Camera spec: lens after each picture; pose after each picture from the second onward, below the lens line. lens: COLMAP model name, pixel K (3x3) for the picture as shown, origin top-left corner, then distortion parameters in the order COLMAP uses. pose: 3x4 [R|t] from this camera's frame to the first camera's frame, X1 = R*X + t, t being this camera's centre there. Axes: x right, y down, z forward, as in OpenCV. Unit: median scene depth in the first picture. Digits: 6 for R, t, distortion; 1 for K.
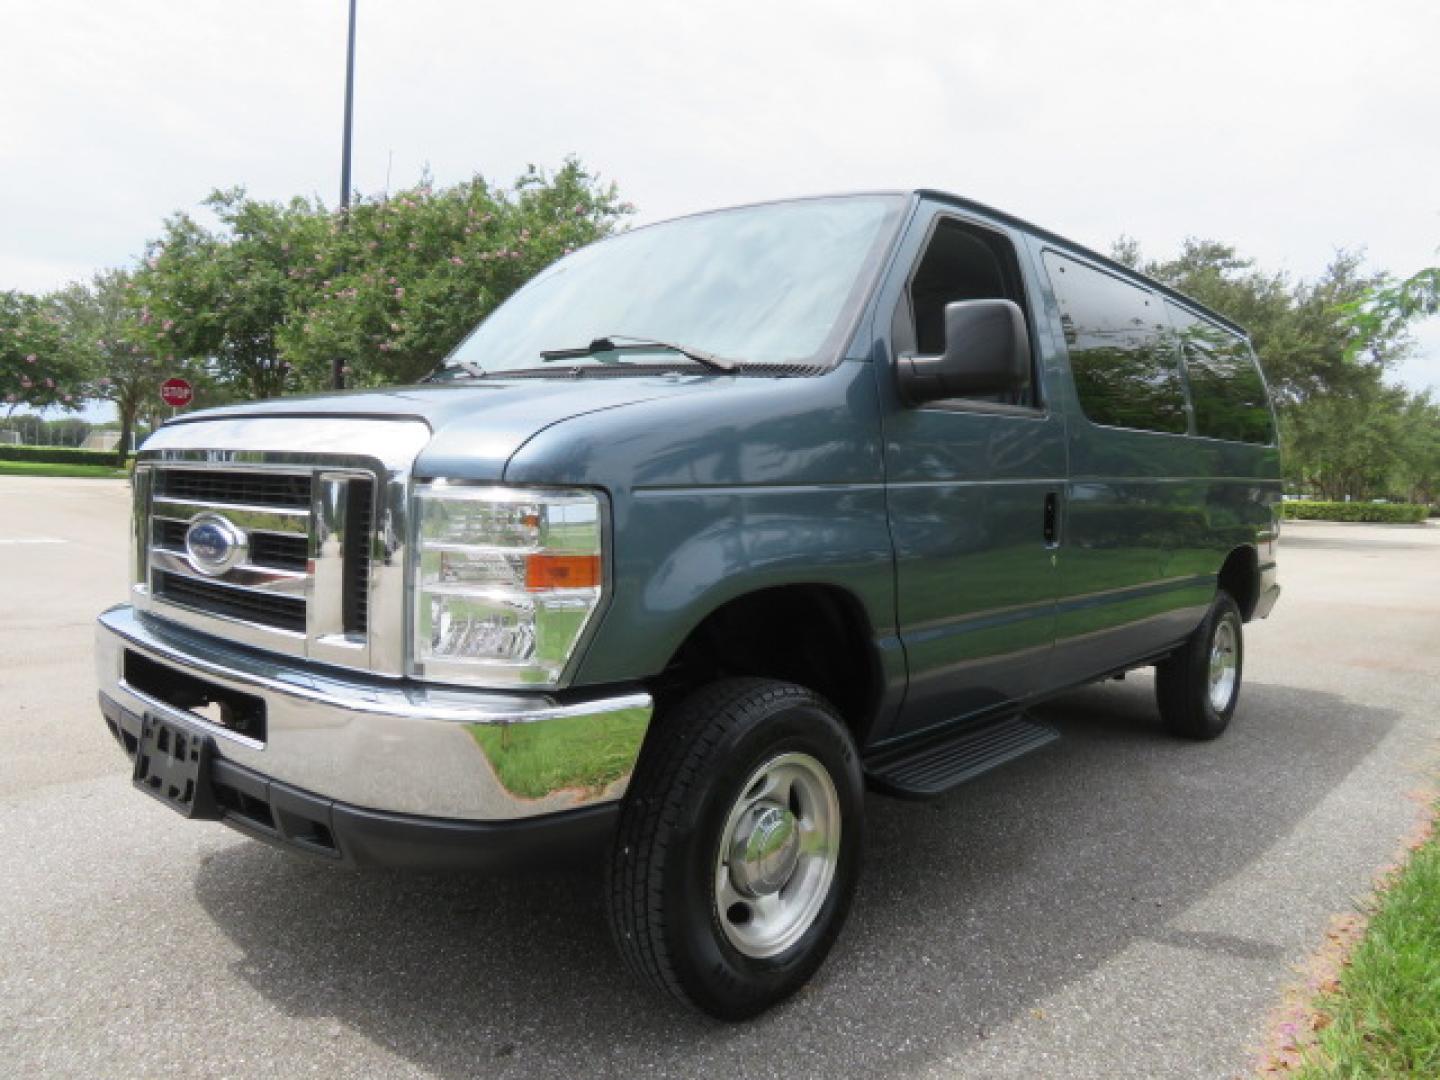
lens RADIAL K [[1011.6, 0, 716.7], [0, 1011.6, 536.5], [0, 0, 1]] dist [-0.010535, 0.006503]
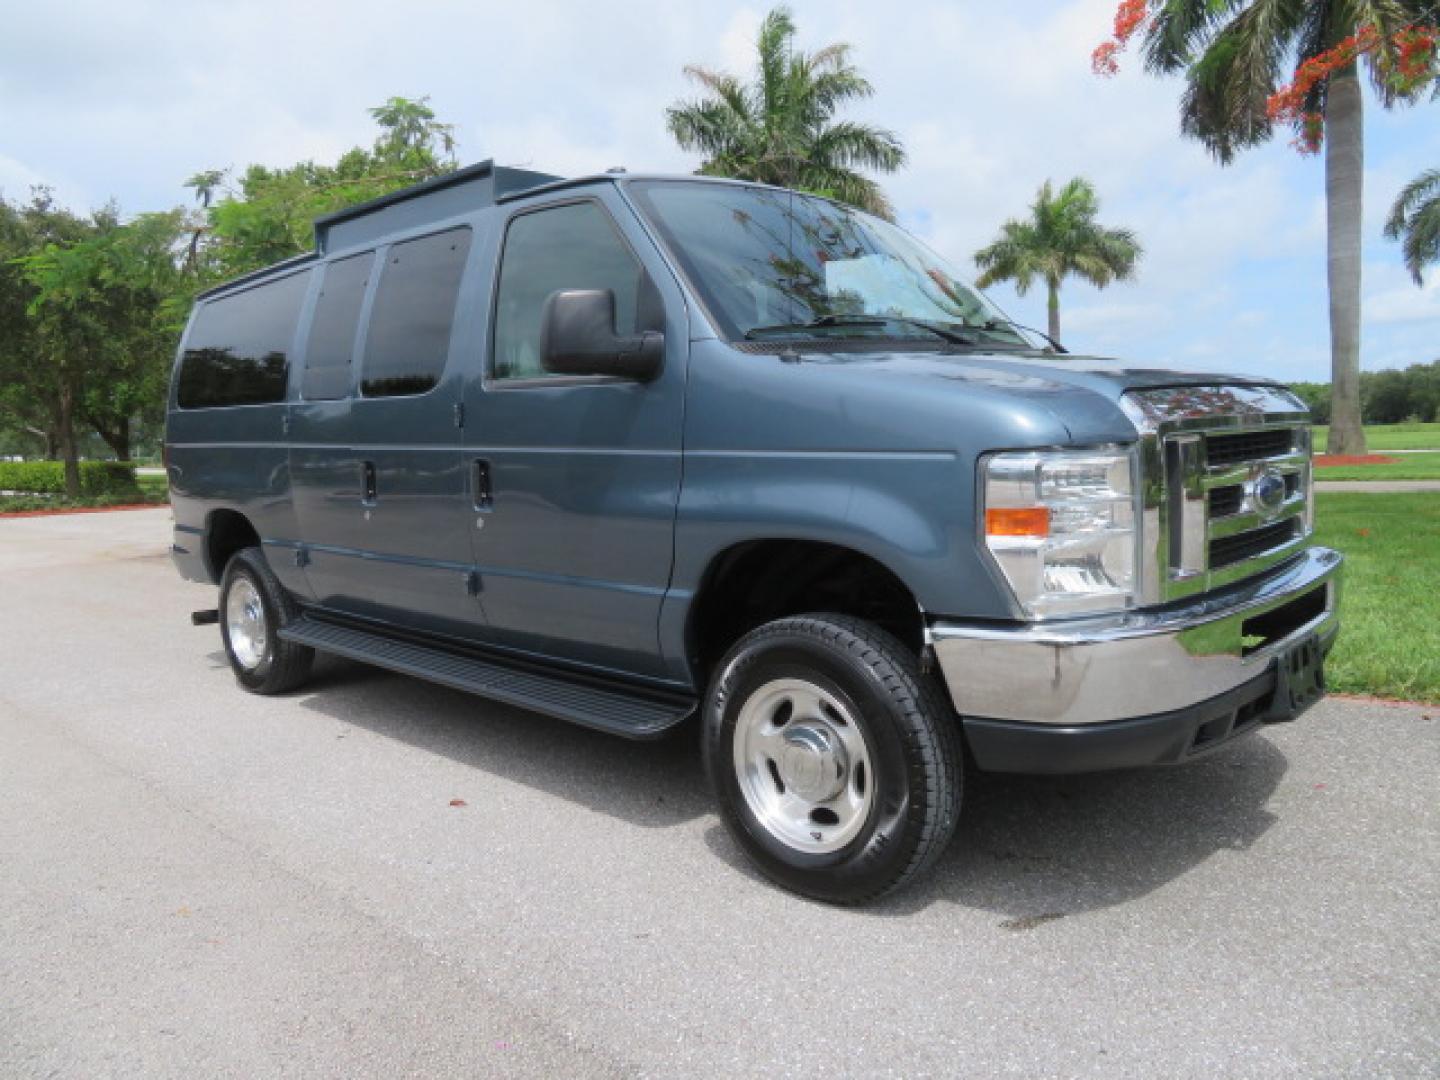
lens RADIAL K [[1011.6, 0, 710.3], [0, 1011.6, 531.4], [0, 0, 1]] dist [-0.010535, 0.006503]
pose [[0.043078, -0.127395, 0.990916, -1.463645], [0.090401, 0.988265, 0.123124, -0.132249], [-0.994973, 0.084276, 0.054089, 1.368052]]
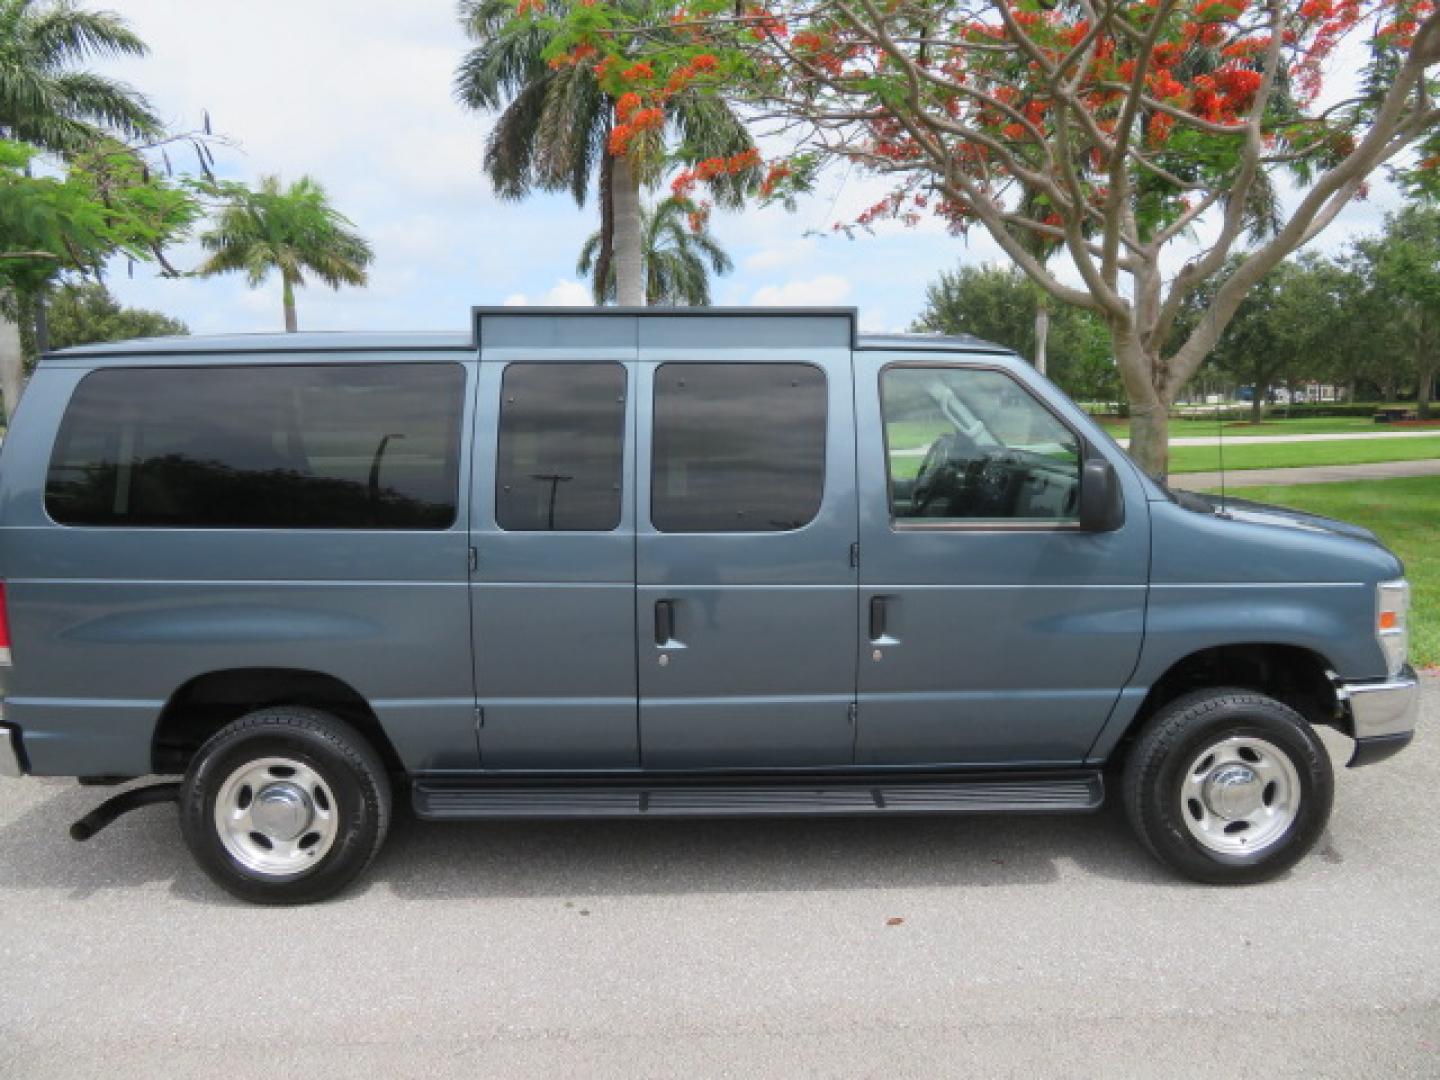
lens RADIAL K [[1011.6, 0, 720.4], [0, 1011.6, 519.6], [0, 0, 1]] dist [-0.010535, 0.006503]
pose [[-0.677774, -0.105750, 0.727625, -1.013049], [0.030028, 0.984797, 0.171097, -0.429508], [-0.734656, 0.137814, -0.664294, 2.789059]]
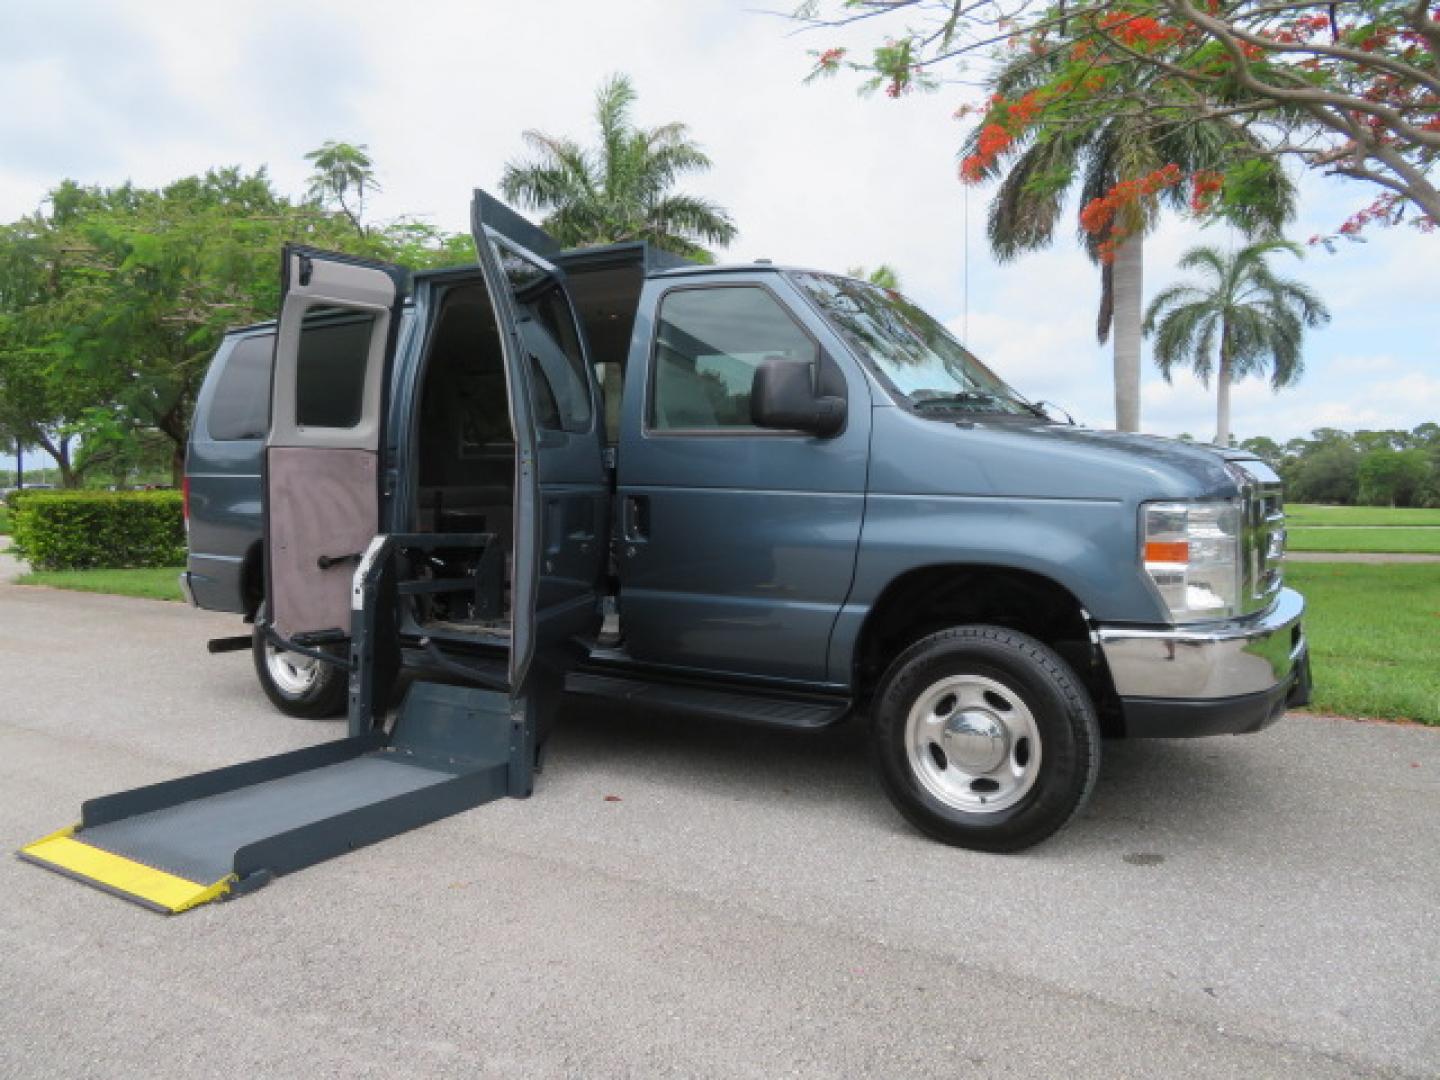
lens RADIAL K [[1011.6, 0, 716.6], [0, 1011.6, 524.1], [0, 0, 1]] dist [-0.010535, 0.006503]
pose [[-0.158414, -0.067399, 0.985070, -1.675545], [0.045450, 0.996112, 0.075464, -0.156759], [-0.986326, 0.056726, -0.154735, 1.842372]]
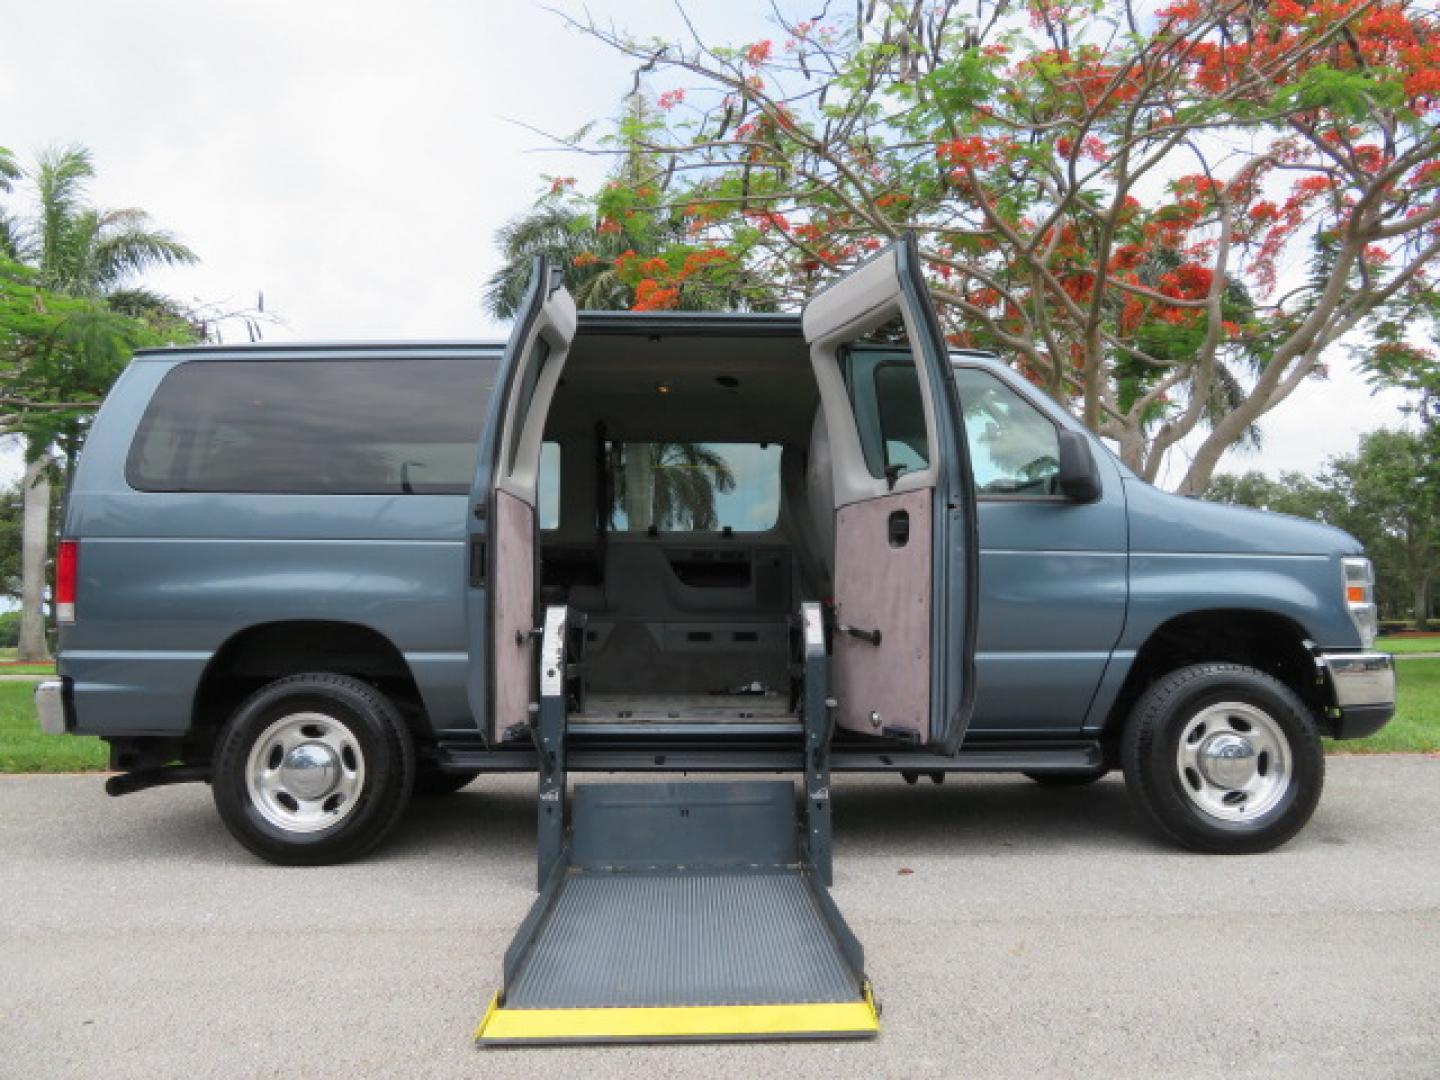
lens RADIAL K [[1011.6, 0, 722.2], [0, 1011.6, 533.6], [0, 0, 1]] dist [-0.010535, 0.006503]
pose [[-0.677091, 0.044977, 0.734524, -1.108422], [0.025117, 0.998961, -0.038016, -0.074694], [-0.735471, -0.007292, -0.677517, 2.914341]]
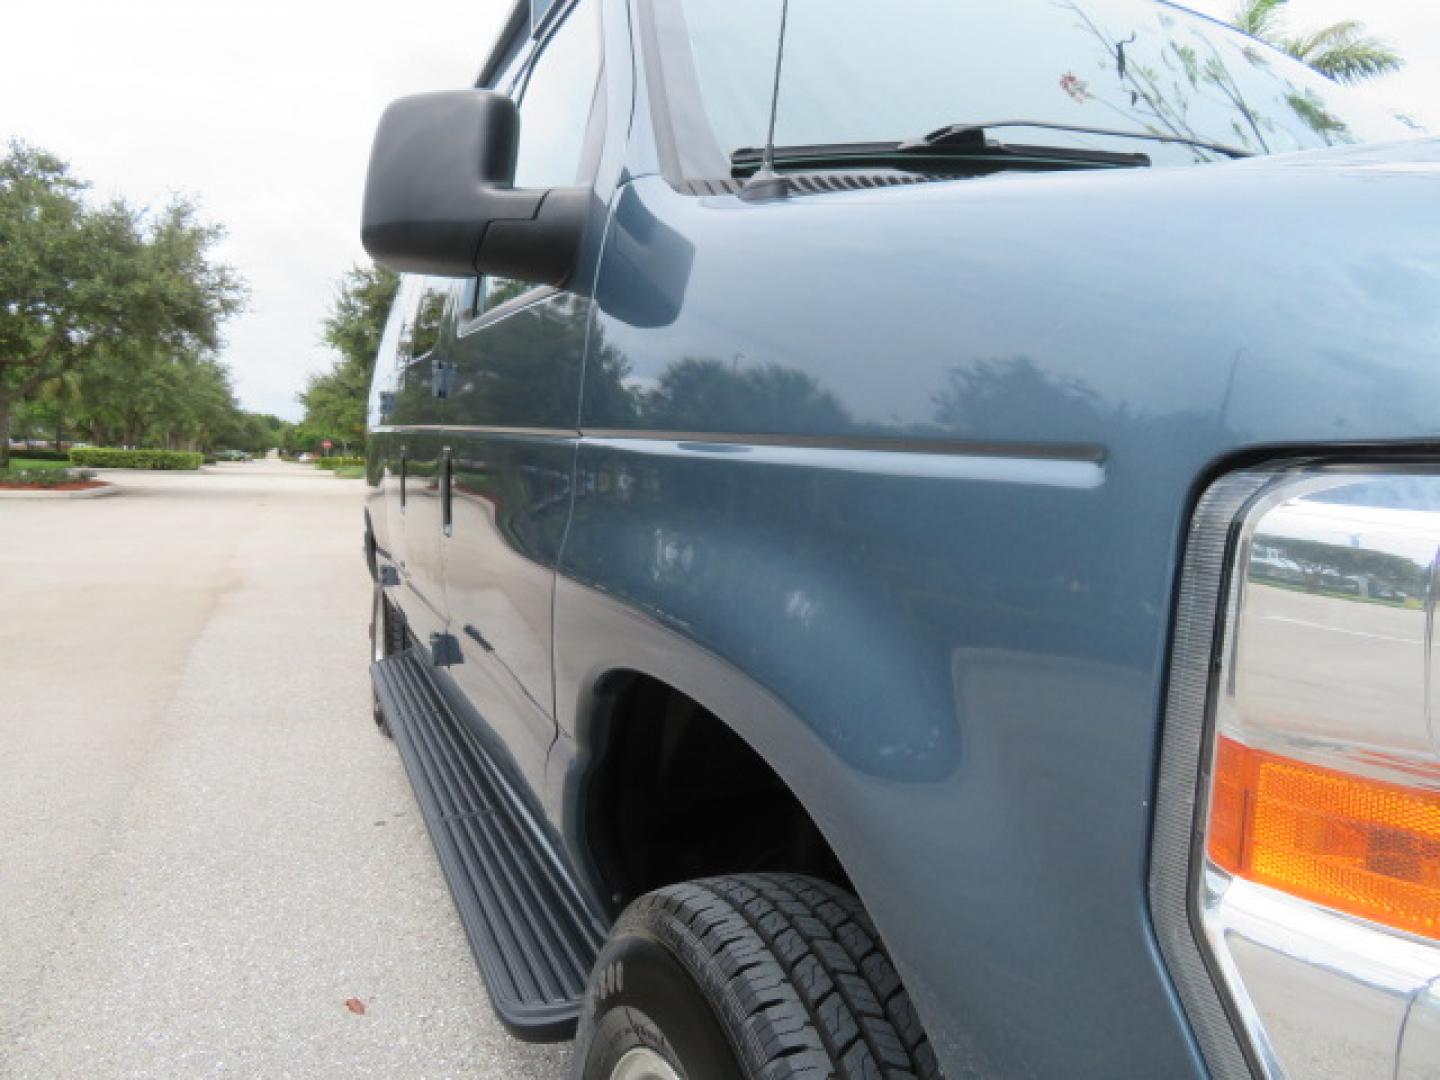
lens RADIAL K [[1011.6, 0, 724.2], [0, 1011.6, 539.7], [0, 0, 1]] dist [-0.010535, 0.006503]
pose [[0.432821, -0.081209, 0.897815, -0.803249], [0.030021, 0.996680, 0.075679, -0.075964], [-0.900980, -0.005802, 0.433822, 1.185518]]
